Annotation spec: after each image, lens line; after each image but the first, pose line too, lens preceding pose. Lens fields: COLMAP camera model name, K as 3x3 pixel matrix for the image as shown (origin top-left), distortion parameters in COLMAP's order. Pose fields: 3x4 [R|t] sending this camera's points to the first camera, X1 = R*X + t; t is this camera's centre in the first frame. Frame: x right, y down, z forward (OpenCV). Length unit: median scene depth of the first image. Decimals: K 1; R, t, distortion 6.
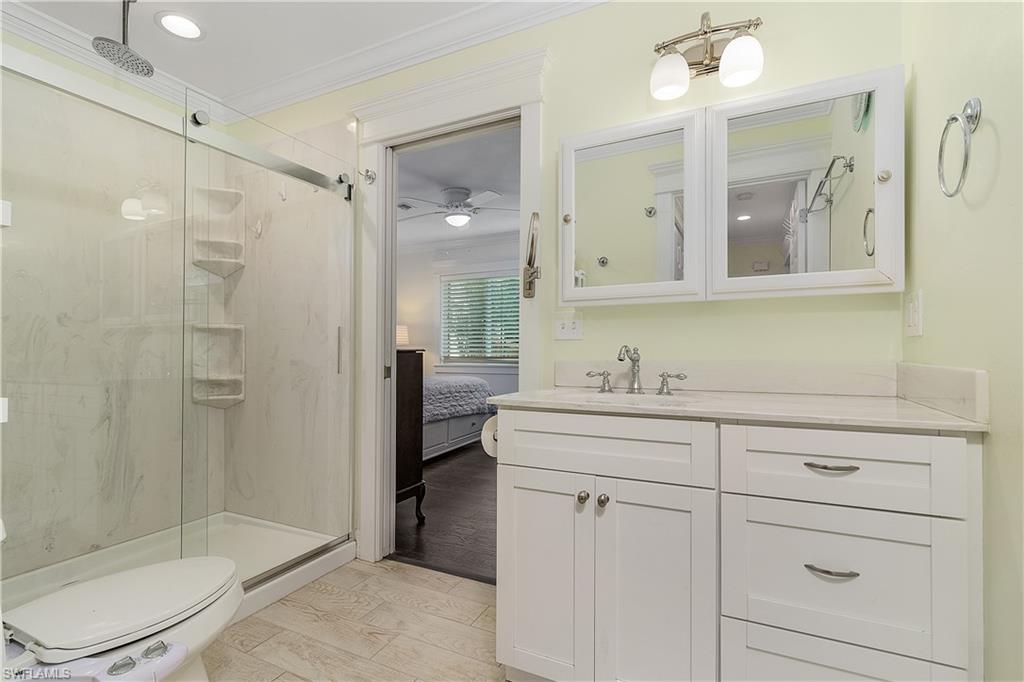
lens RADIAL K [[481.7, 0, 509.0], [0, 481.7, 340.4], [0, 0, 1]] dist [-0.000242, -0.001660]
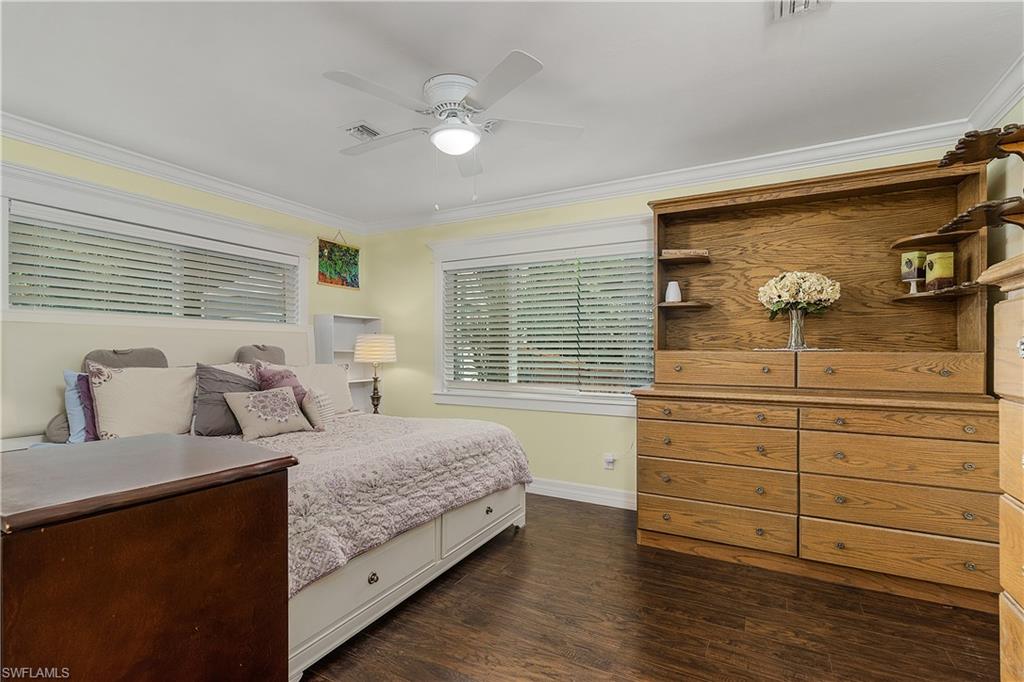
lens RADIAL K [[481.7, 0, 505.7], [0, 481.7, 341.8], [0, 0, 1]] dist [-0.000242, -0.001660]
pose [[0.998650, -0.001224, -0.051929, -0.024335], [0.001126, 0.999998, -0.001923, -0.028725], [0.051931, 0.001862, 0.998649, 0.450220]]
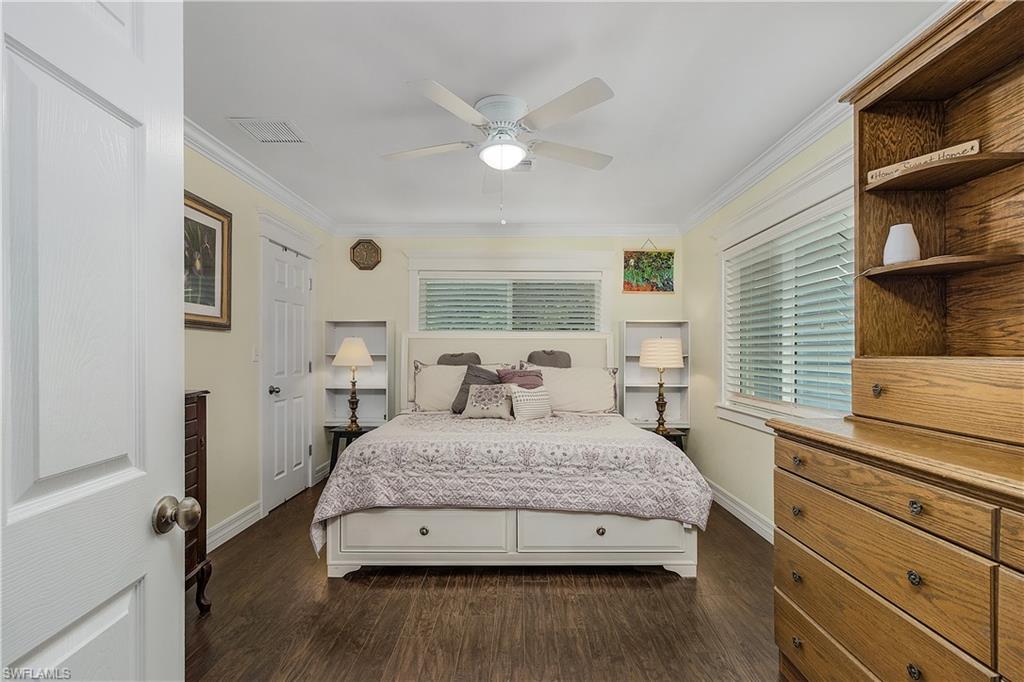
lens RADIAL K [[481.7, 0, 517.1], [0, 481.7, 351.0], [0, 0, 1]] dist [-0.000242, -0.001660]
pose [[0.423017, -0.004979, -0.906108, 0.385485], [0.010842, 0.999941, -0.000434, -0.024542], [0.906057, -0.009640, 0.423046, 0.739668]]
